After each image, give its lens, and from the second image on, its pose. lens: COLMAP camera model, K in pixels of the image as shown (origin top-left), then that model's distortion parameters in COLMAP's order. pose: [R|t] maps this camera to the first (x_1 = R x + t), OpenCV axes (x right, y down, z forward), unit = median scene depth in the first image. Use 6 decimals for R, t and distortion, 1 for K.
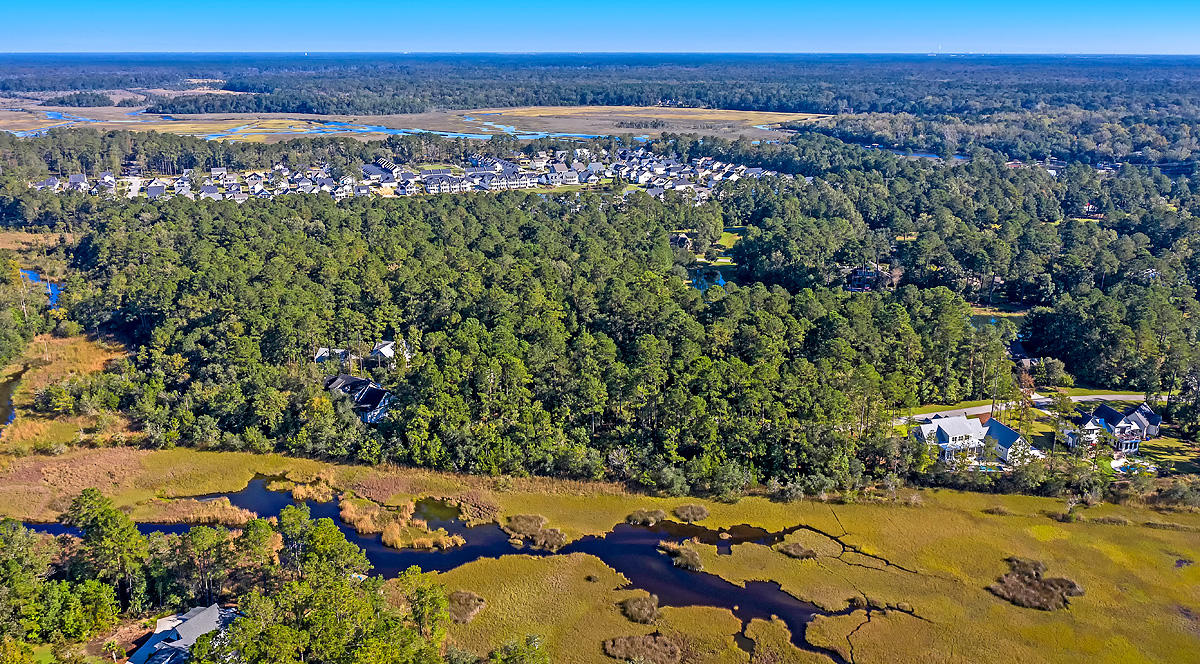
lens RADIAL K [[954.9, 0, 631.2], [0, 954.9, 296.7], [0, 0, 1]] dist [-0.011874, -0.002840]
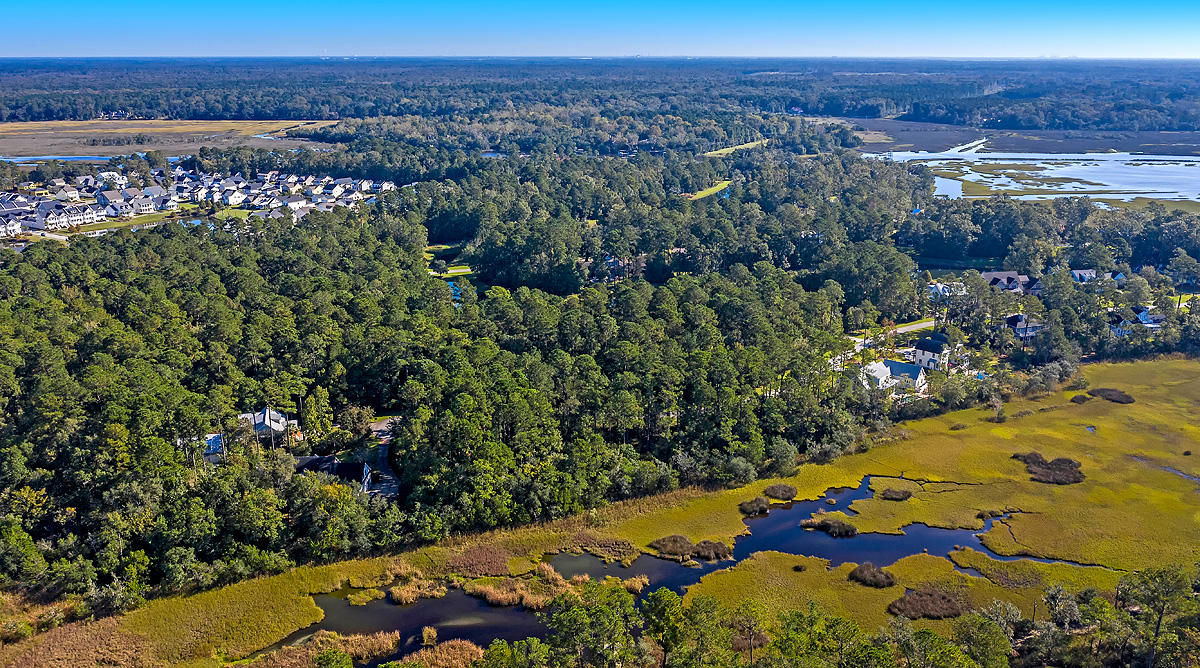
lens RADIAL K [[940.5, 0, 629.9], [0, 940.5, 330.1], [0, 0, 1]] dist [-0.011058, 0.004346]
pose [[0.818147, -0.164098, 0.551097, -0.541172], [0.145169, 0.986314, 0.078176, -0.051000], [-0.556383, 0.016043, 0.830771, 0.188848]]
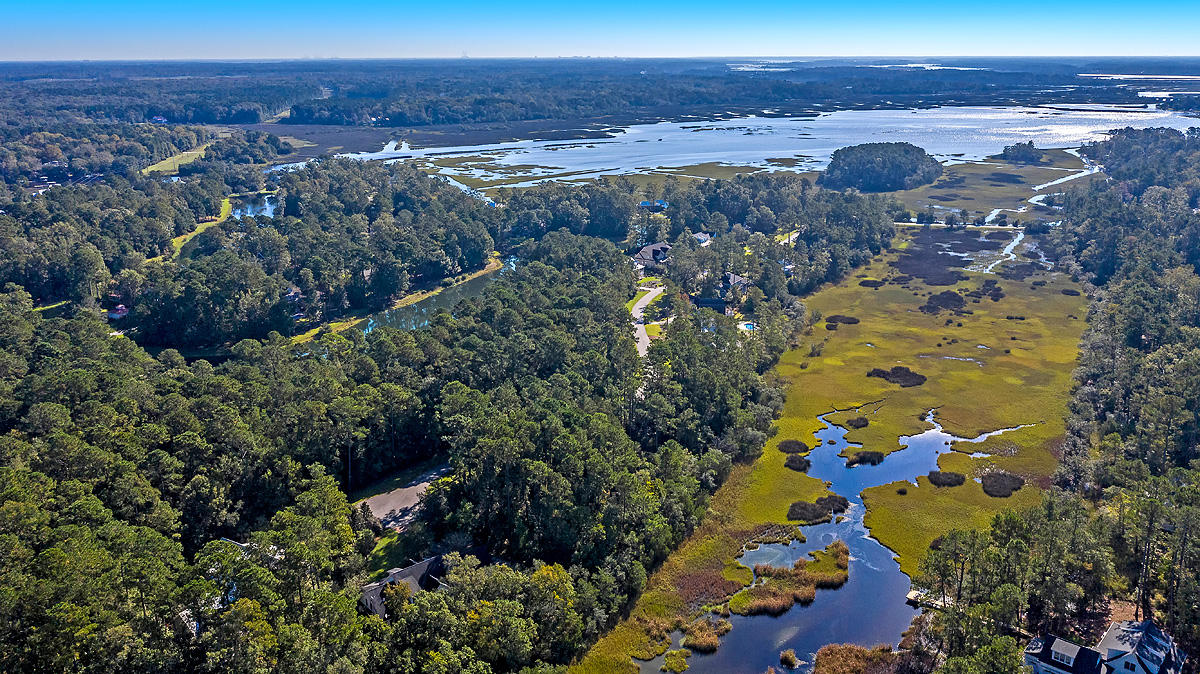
lens RADIAL K [[932.7, 0, 617.2], [0, 932.7, 337.2], [0, 0, 1]] dist [-0.010267, 0.000258]
pose [[0.234948, -0.286307, 0.928885, -0.897587], [0.248823, 0.941509, 0.227262, -0.193857], [-0.939620, 0.177734, 0.292445, 0.726391]]
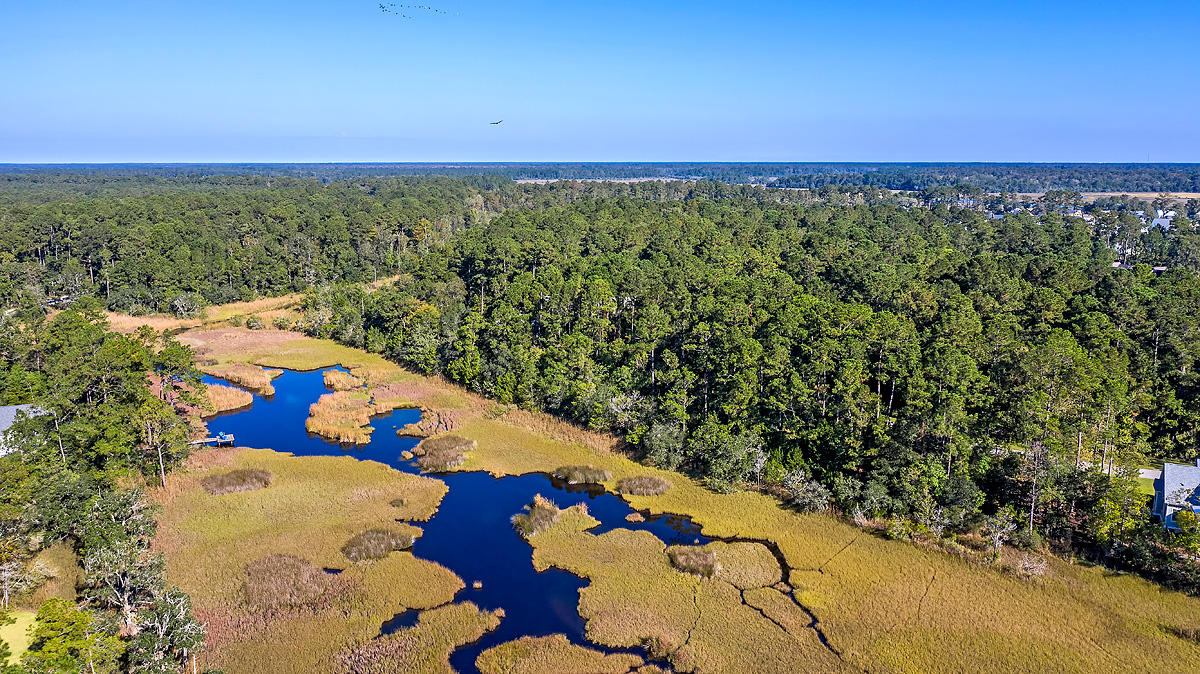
lens RADIAL K [[945.5, 0, 596.9], [0, 945.5, 340.1], [0, 0, 1]] dist [-0.010742, 0.005661]
pose [[0.754179, 0.118879, -0.645819, 0.381680], [-0.163169, 0.986557, -0.008947, 0.121820], [0.636074, 0.112126, 0.763438, 0.418443]]
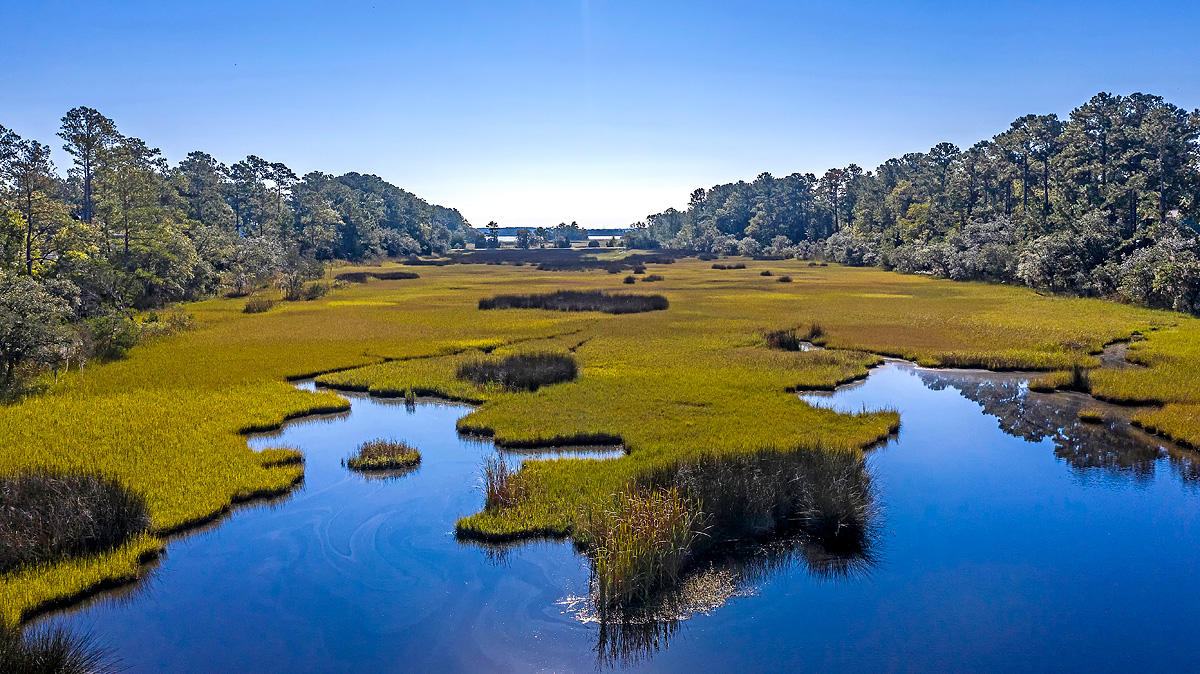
lens RADIAL K [[945.5, 0, 596.9], [0, 945.5, 340.1], [0, 0, 1]] dist [-0.010742, 0.005661]
pose [[-0.232340, -0.115233, 0.965784, -0.074878], [0.241862, 0.954922, 0.172122, 0.170629], [-0.942083, 0.273578, -0.193996, 0.811222]]
